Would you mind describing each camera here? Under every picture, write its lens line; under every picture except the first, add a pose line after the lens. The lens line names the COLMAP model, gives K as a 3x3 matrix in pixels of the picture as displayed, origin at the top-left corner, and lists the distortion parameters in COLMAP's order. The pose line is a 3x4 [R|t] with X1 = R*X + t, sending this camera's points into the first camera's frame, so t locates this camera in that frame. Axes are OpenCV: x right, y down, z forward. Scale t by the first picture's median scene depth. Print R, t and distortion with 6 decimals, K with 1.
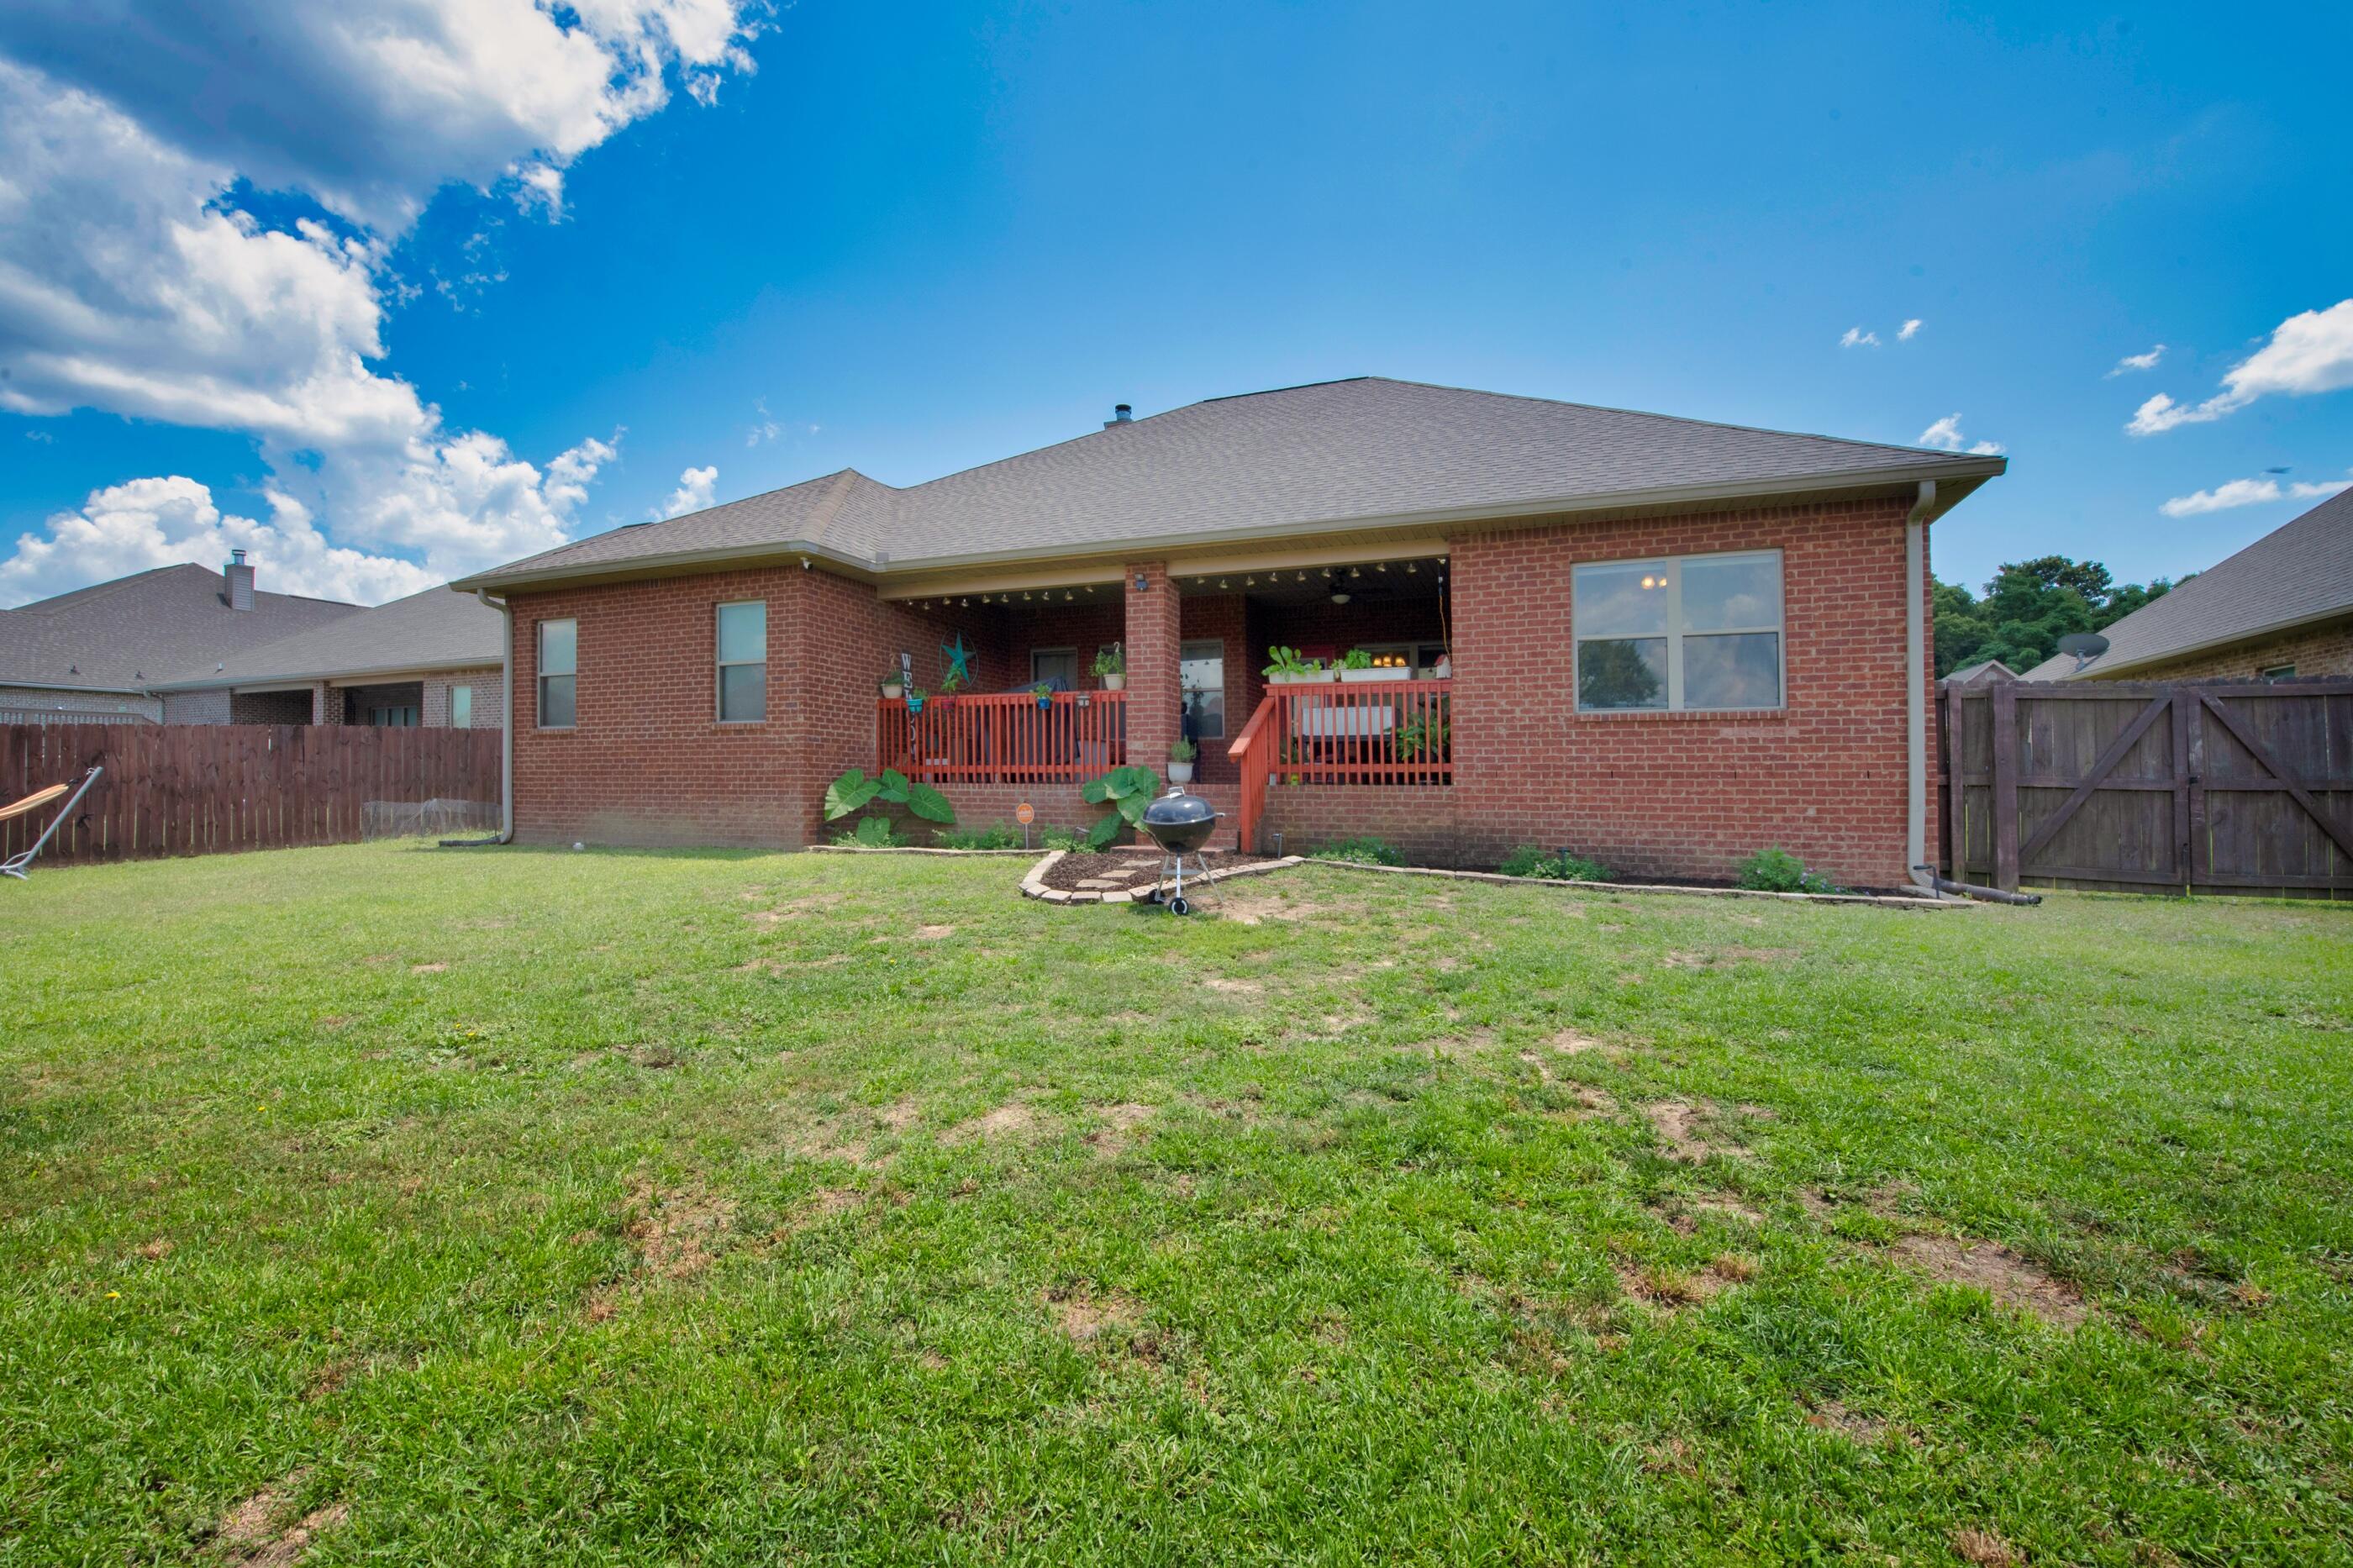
lens RADIAL K [[963.7, 0, 1176.5], [0, 963.7, 784.0], [0, 0, 1]] dist [-0.031935, -0.000007]
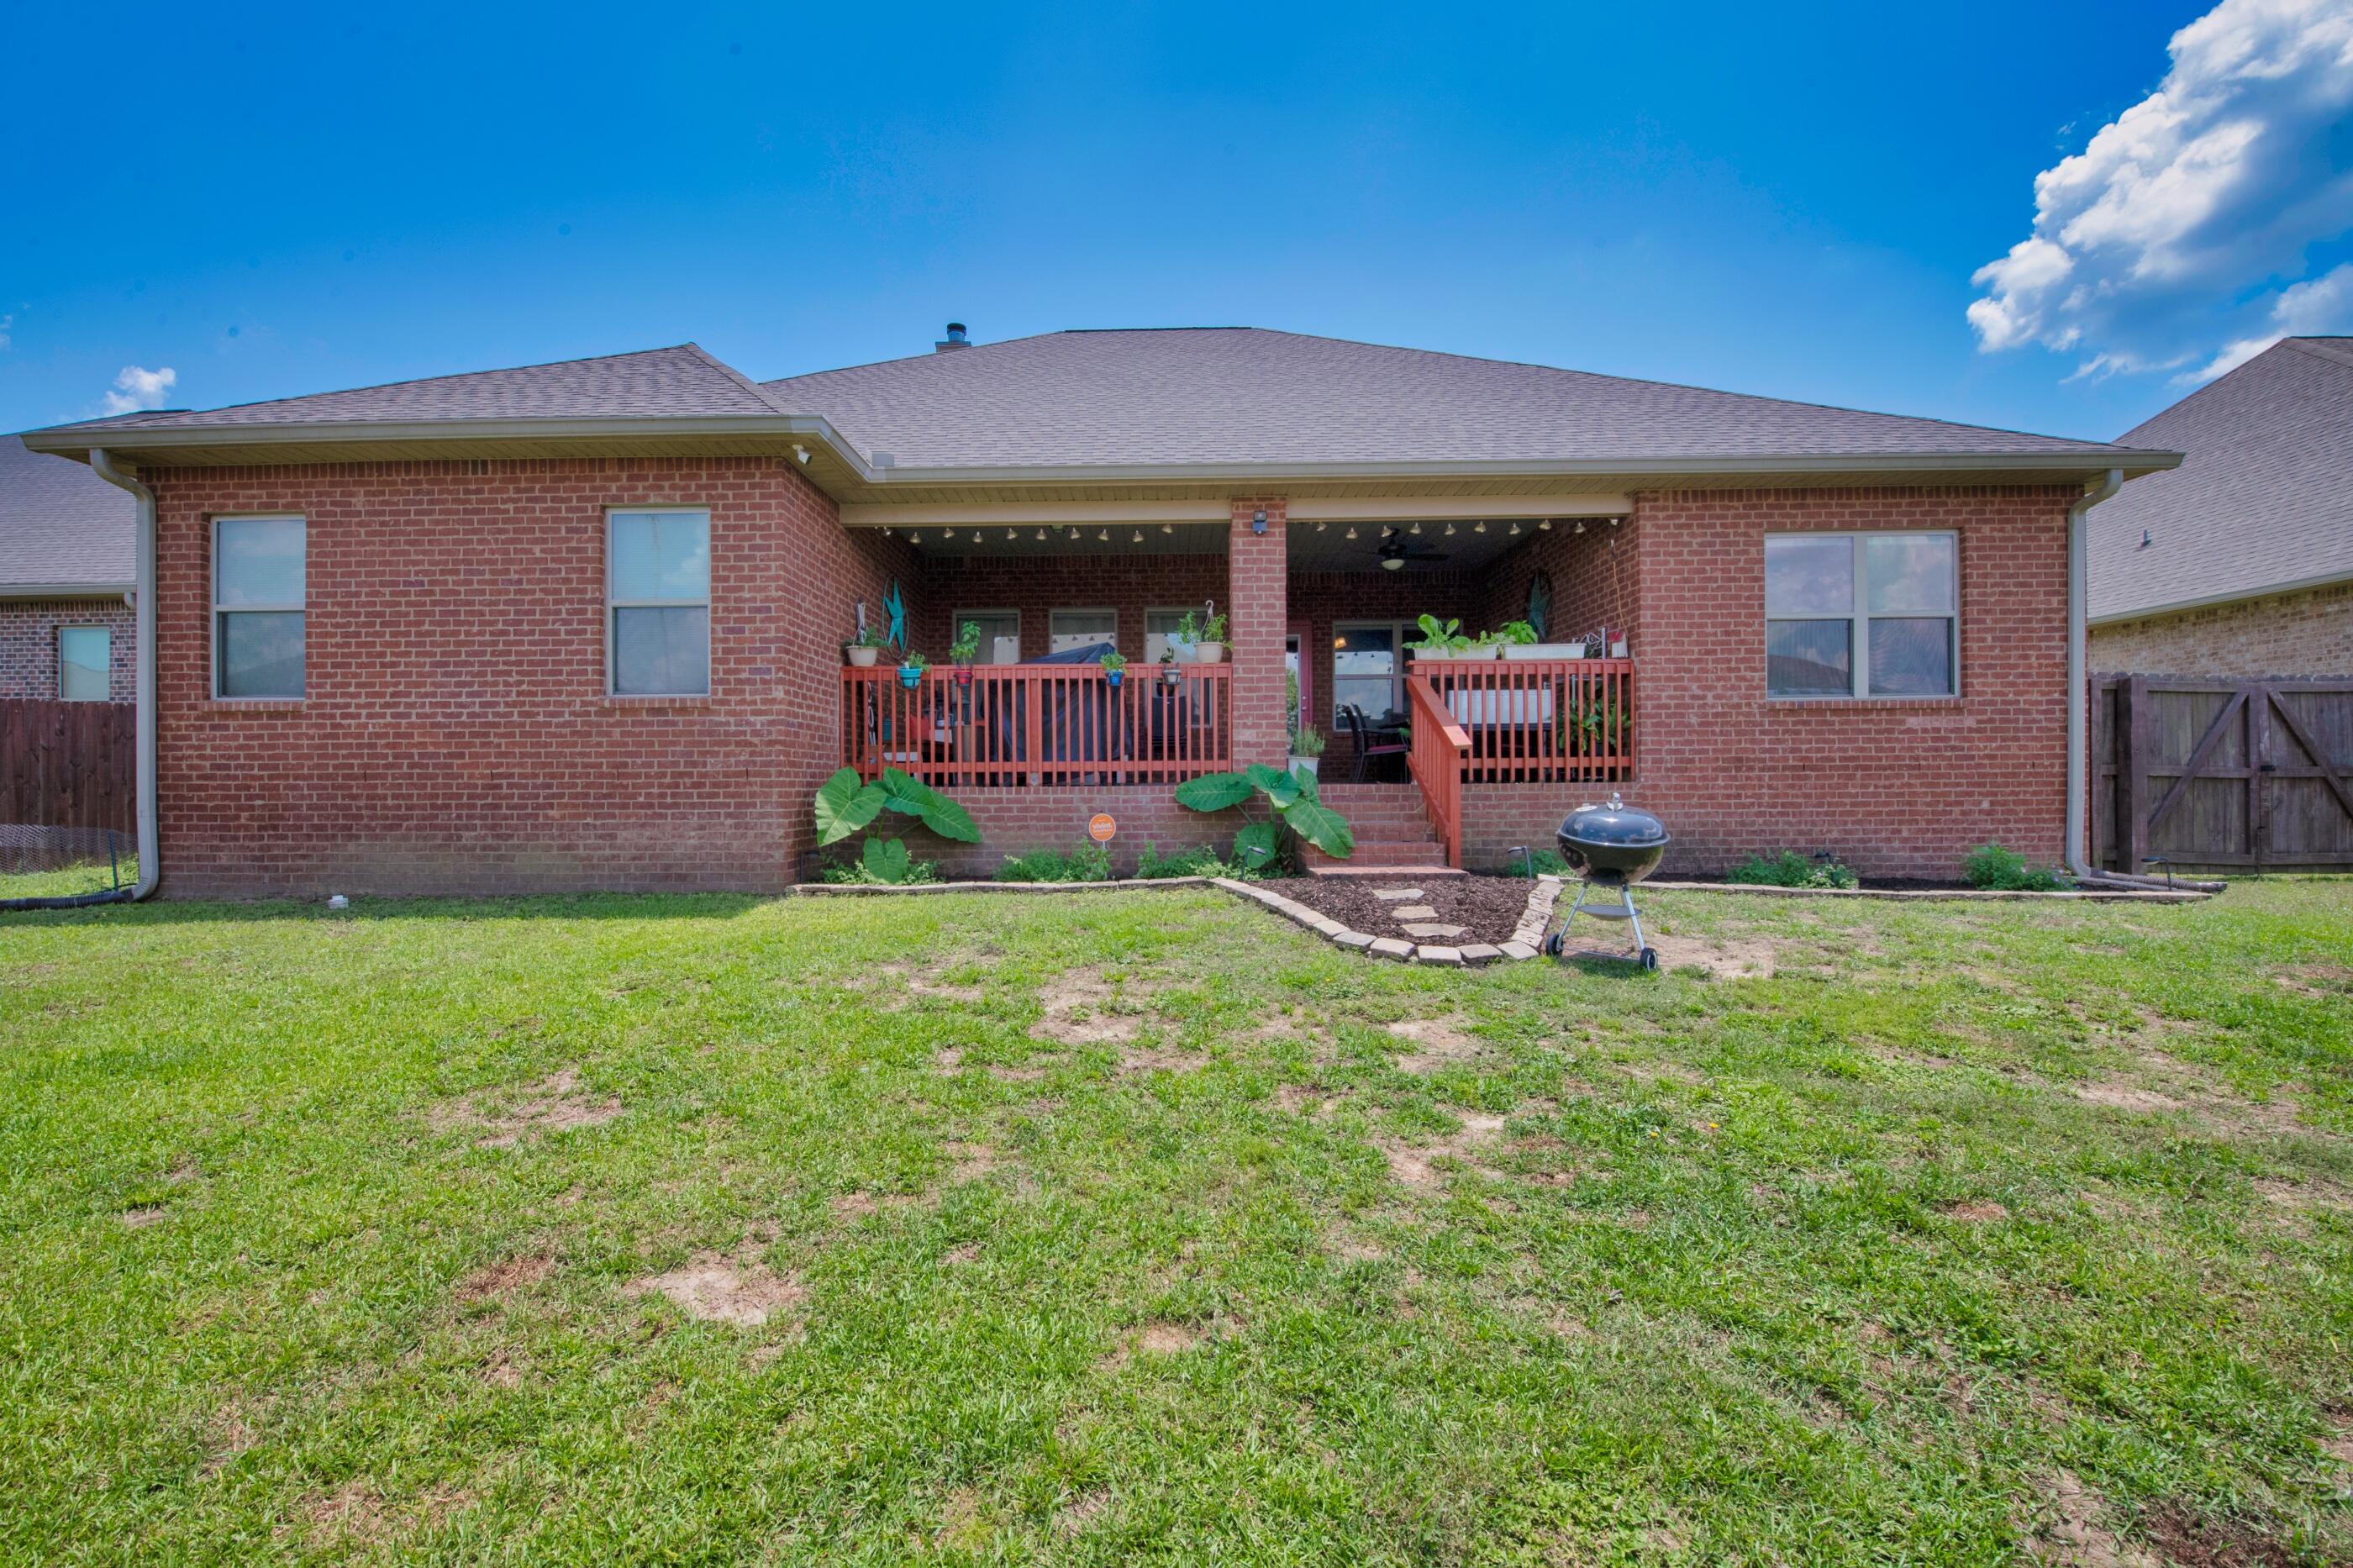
lens RADIAL K [[1005.1, 0, 1190.2], [0, 1005.1, 770.5], [0, 0, 1]] dist [-0.001413, -0.007584]
pose [[0.940572, -0.009817, 0.339452, -0.392440], [0.011755, 0.999924, -0.003653, -0.009862], [-0.339390, 0.007426, 0.940616, 0.282776]]
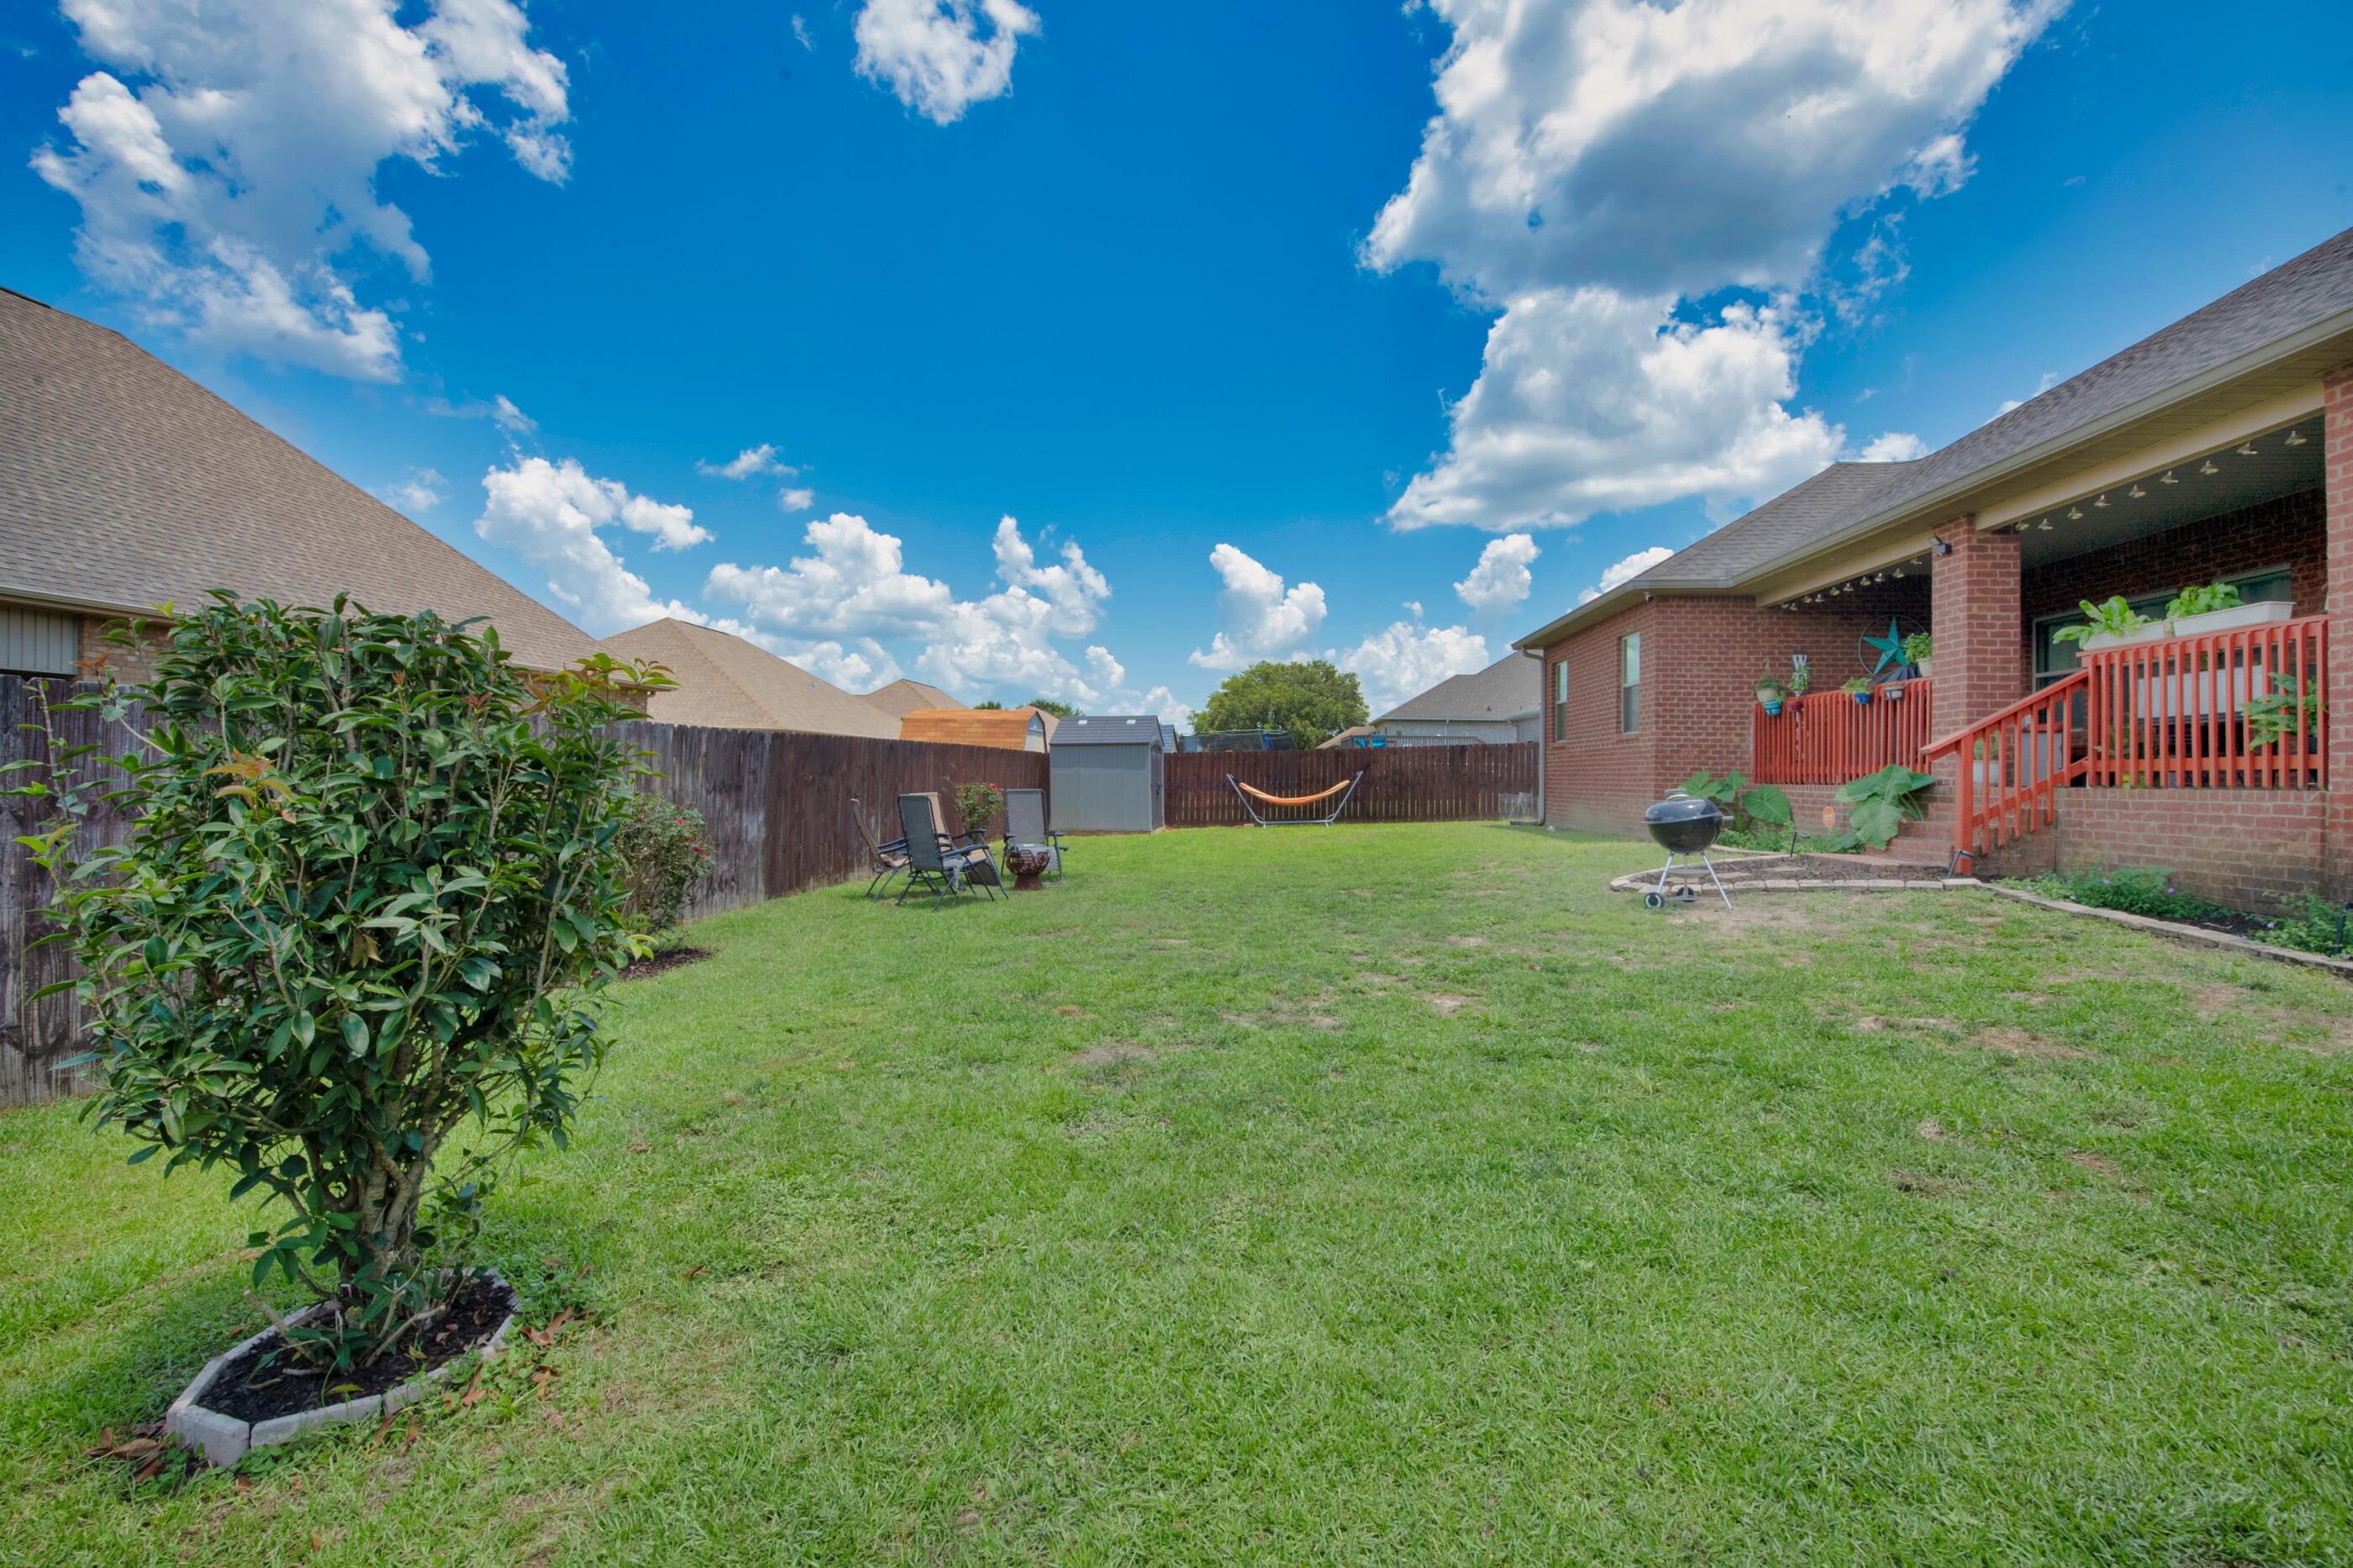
lens RADIAL K [[1005.1, 0, 1190.2], [0, 1005.1, 770.5], [0, 0, 1]] dist [-0.001413, -0.007584]
pose [[0.242168, -0.006448, -0.970213, 0.708731], [-0.009335, 0.999916, -0.008976, 0.000889], [0.970189, 0.011230, 0.242088, 0.164740]]
